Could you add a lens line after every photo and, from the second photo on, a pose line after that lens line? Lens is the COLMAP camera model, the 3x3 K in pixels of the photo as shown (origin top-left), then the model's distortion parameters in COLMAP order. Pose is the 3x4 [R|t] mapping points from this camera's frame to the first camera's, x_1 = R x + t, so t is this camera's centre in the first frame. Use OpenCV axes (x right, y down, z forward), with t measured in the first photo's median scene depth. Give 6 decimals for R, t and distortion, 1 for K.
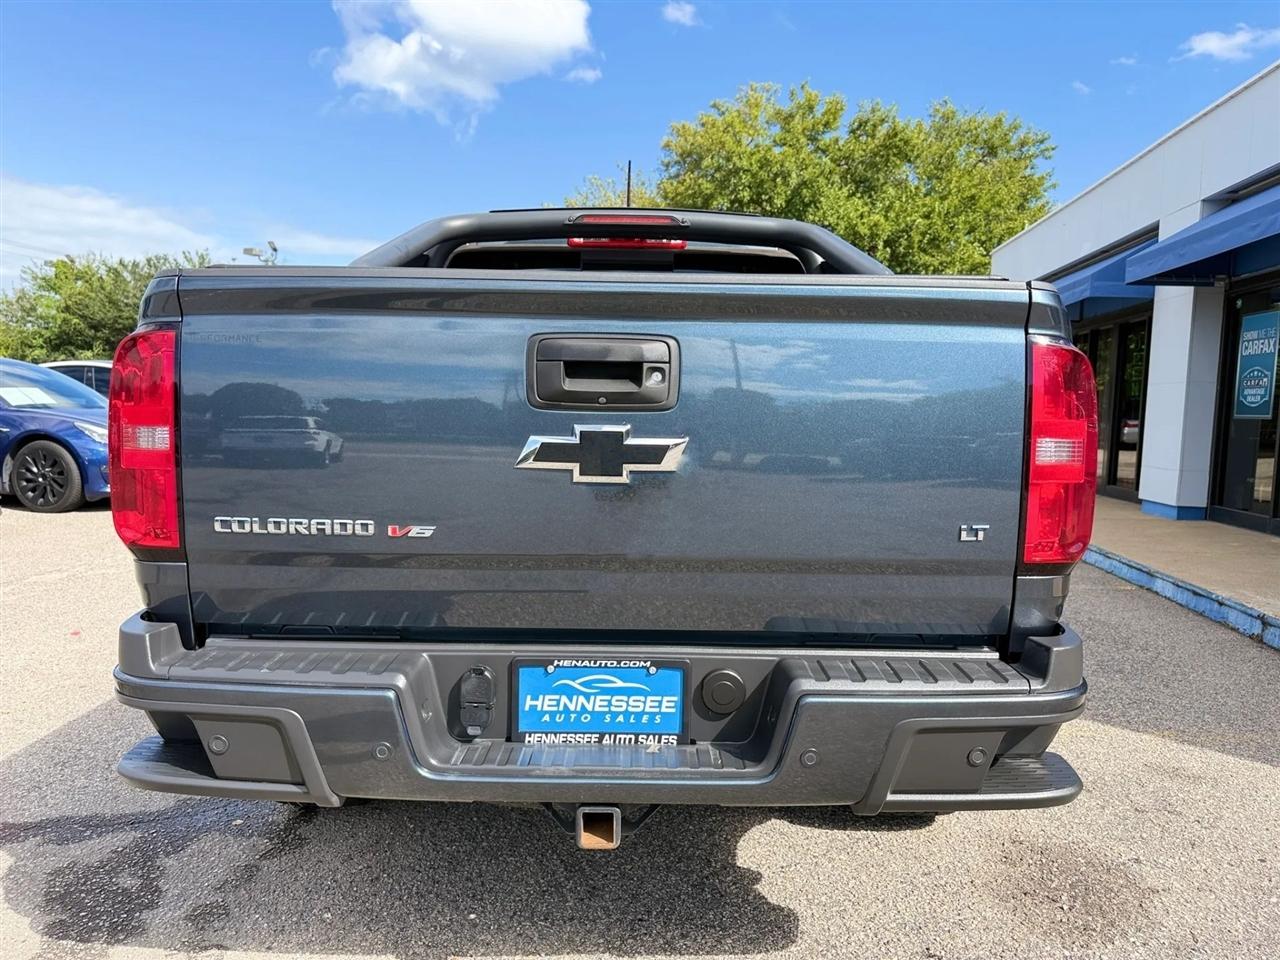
lens RADIAL K [[903.1, 0, 645.6], [0, 903.1, 482.0], [0, 0, 1]] dist [0.011768, -0.010406]
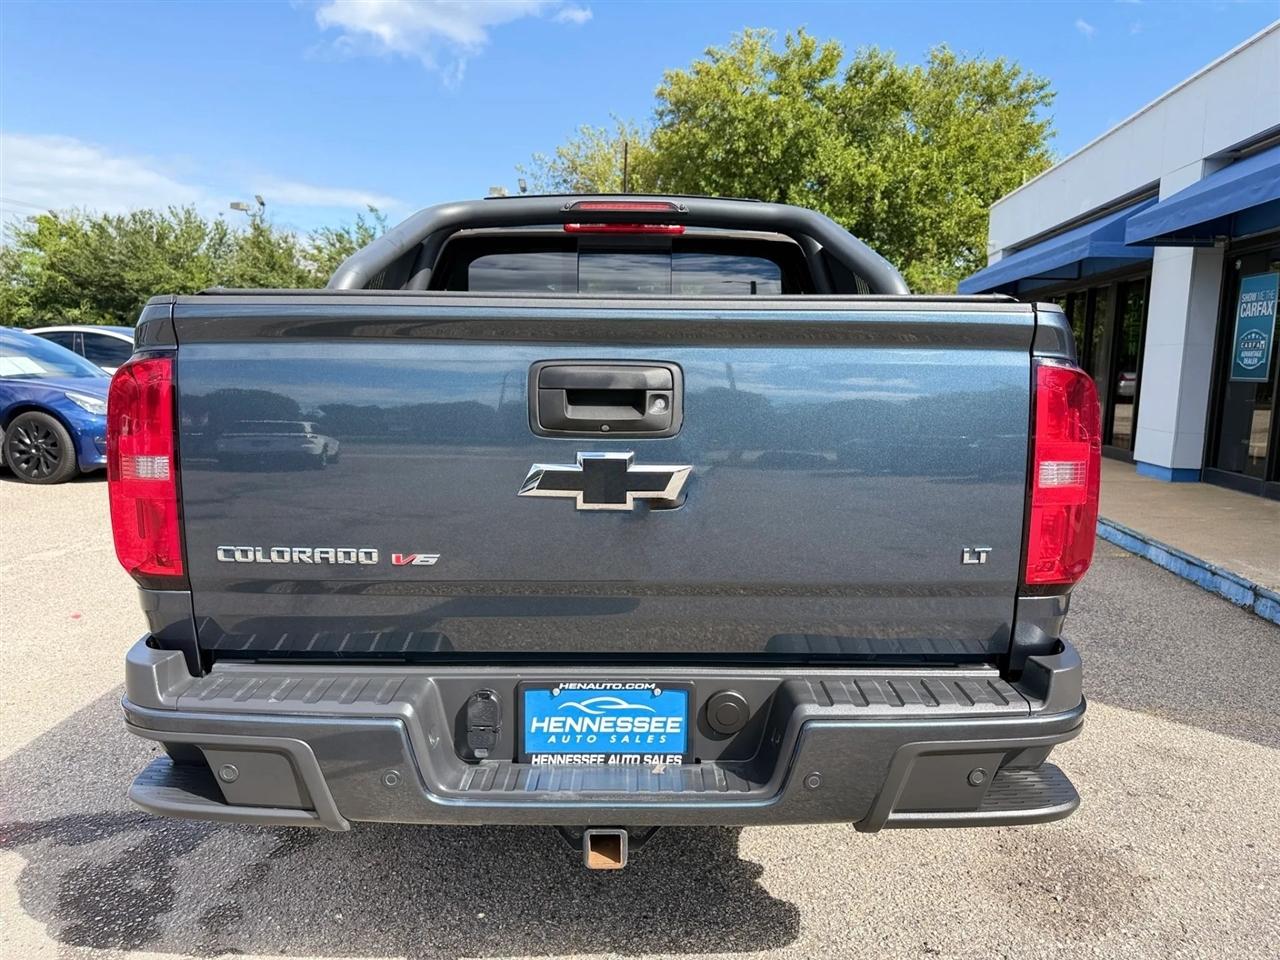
lens RADIAL K [[903.7, 0, 647.8], [0, 903.7, 480.6], [0, 0, 1]] dist [0.008375, -0.006171]
pose [[0.999943, -0.007971, 0.007123, -0.004205], [0.007603, 0.998705, 0.050305, -0.040215], [-0.007515, -0.050248, 0.998709, 0.001724]]
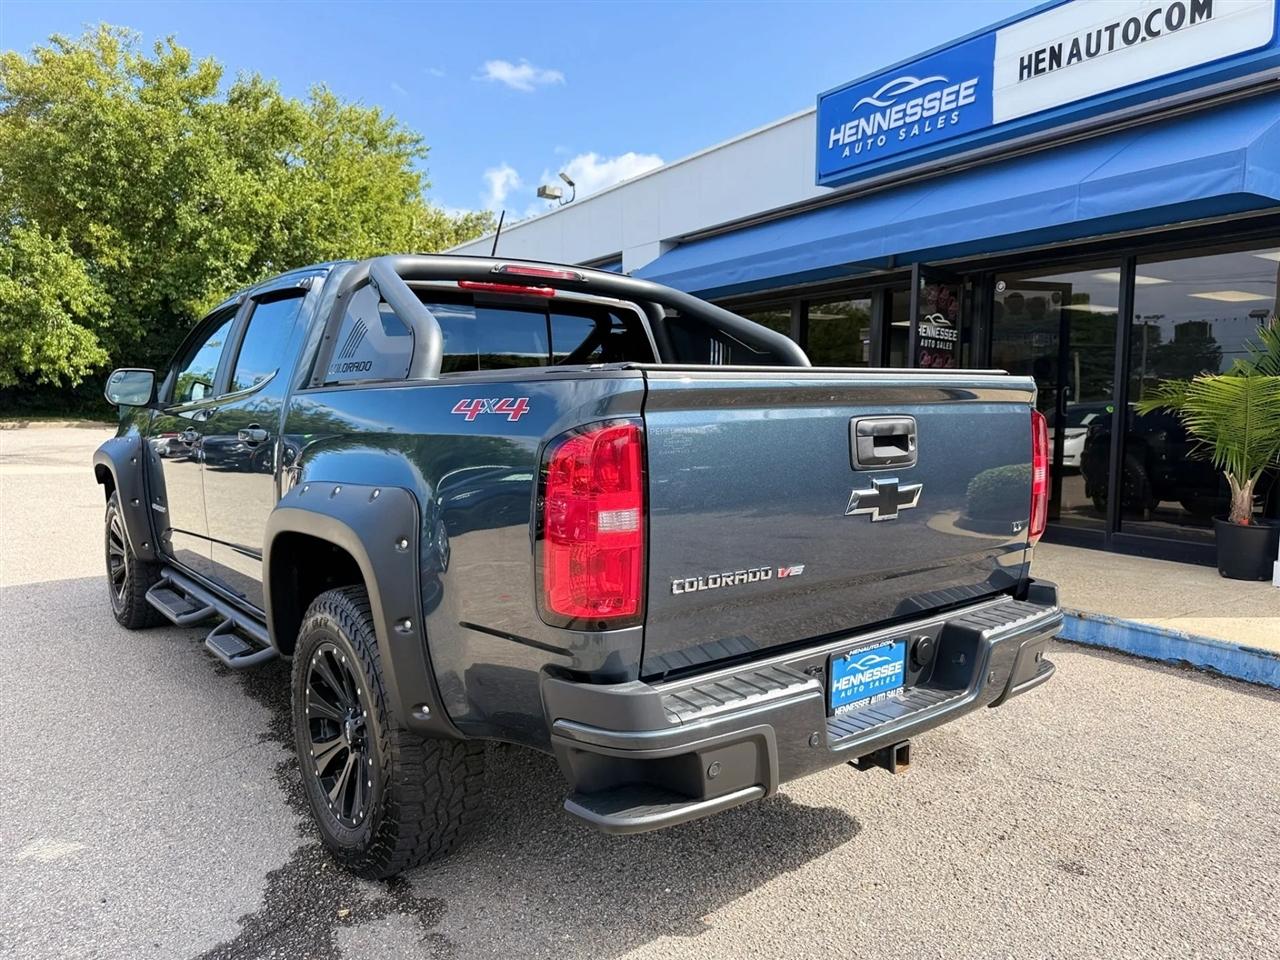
lens RADIAL K [[918.5, 0, 633.5], [0, 918.5, 473.6], [0, 0, 1]] dist [-0.003018, -0.004676]
pose [[0.785621, -0.069040, 0.614843, -0.614420], [0.063437, 0.997506, 0.030952, -0.069676], [-0.615447, 0.014687, 0.788042, 0.049866]]
